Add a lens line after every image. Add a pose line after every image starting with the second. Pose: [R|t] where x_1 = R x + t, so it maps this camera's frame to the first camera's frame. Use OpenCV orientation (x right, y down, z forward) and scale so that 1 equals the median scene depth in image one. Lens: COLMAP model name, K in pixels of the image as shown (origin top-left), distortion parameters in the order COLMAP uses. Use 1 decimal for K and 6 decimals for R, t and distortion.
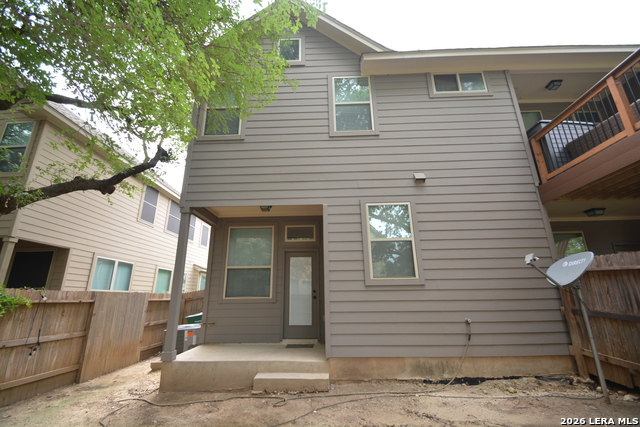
lens RADIAL K [[280.0, 0, 317.8], [0, 280.0, 211.2], [0, 0, 1]] dist [0.010109, -0.014840]
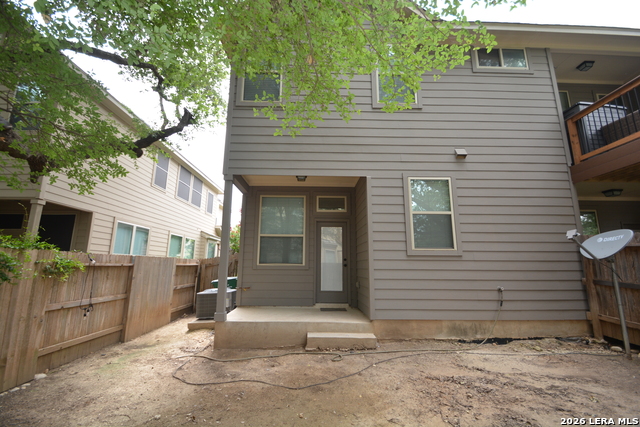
lens RADIAL K [[280.0, 0, 317.8], [0, 280.0, 211.2], [0, 0, 1]] dist [0.010109, -0.014840]
pose [[0.998406, 0.028921, 0.048469, -0.201798], [-0.033844, 0.993997, 0.104042, 0.000770], [-0.045169, -0.105516, 0.993391, -0.017604]]
